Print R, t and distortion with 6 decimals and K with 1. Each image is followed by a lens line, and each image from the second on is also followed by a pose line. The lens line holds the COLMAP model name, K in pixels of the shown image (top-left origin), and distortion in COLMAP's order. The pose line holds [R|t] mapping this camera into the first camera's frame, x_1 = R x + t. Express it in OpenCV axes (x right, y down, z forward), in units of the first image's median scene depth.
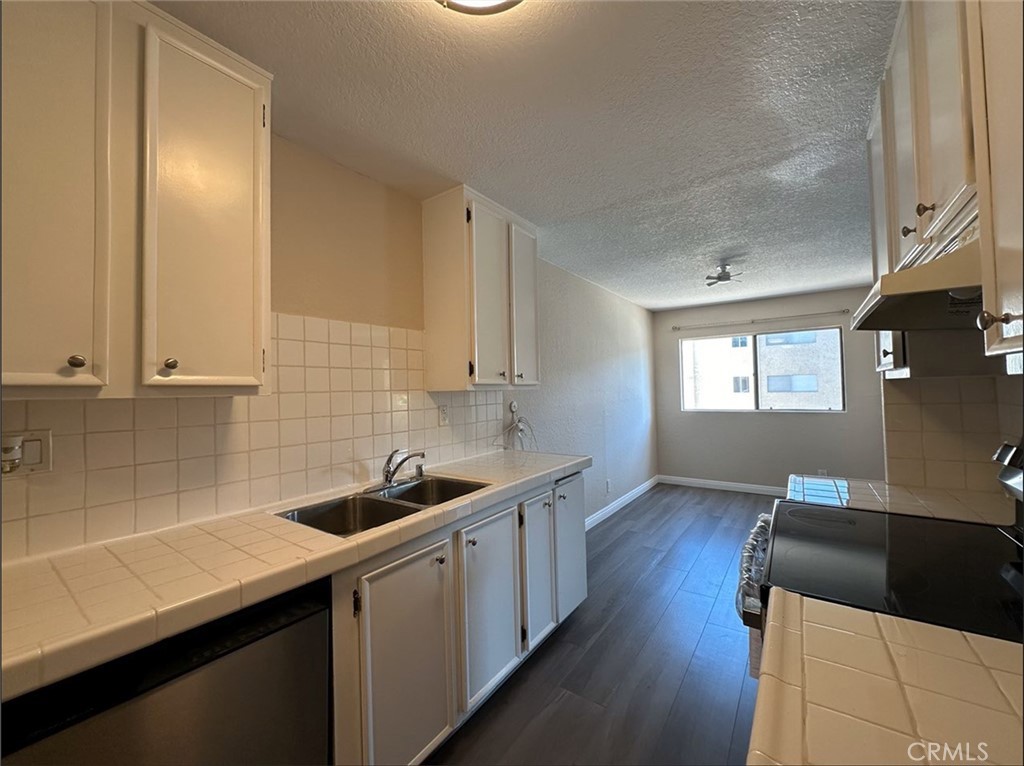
lens RADIAL K [[408.4, 0, 512.7], [0, 408.4, 379.2], [0, 0, 1]] dist [-0.003085, -0.000436]
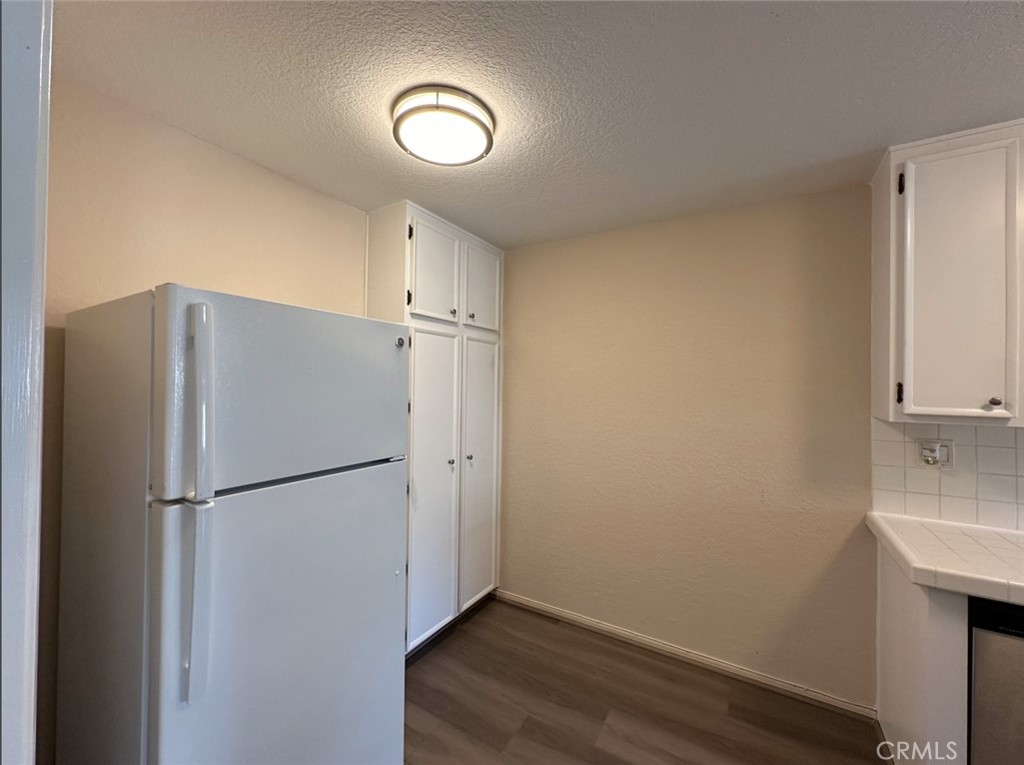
lens RADIAL K [[408.4, 0, 511.8], [0, 408.4, 380.7], [0, 0, 1]] dist [-0.003085, -0.000436]
pose [[0.079409, 0.004959, -0.996830, 0.117266], [0.013124, 0.999896, 0.006020, -0.066619], [0.996756, -0.013560, 0.079335, -0.387550]]
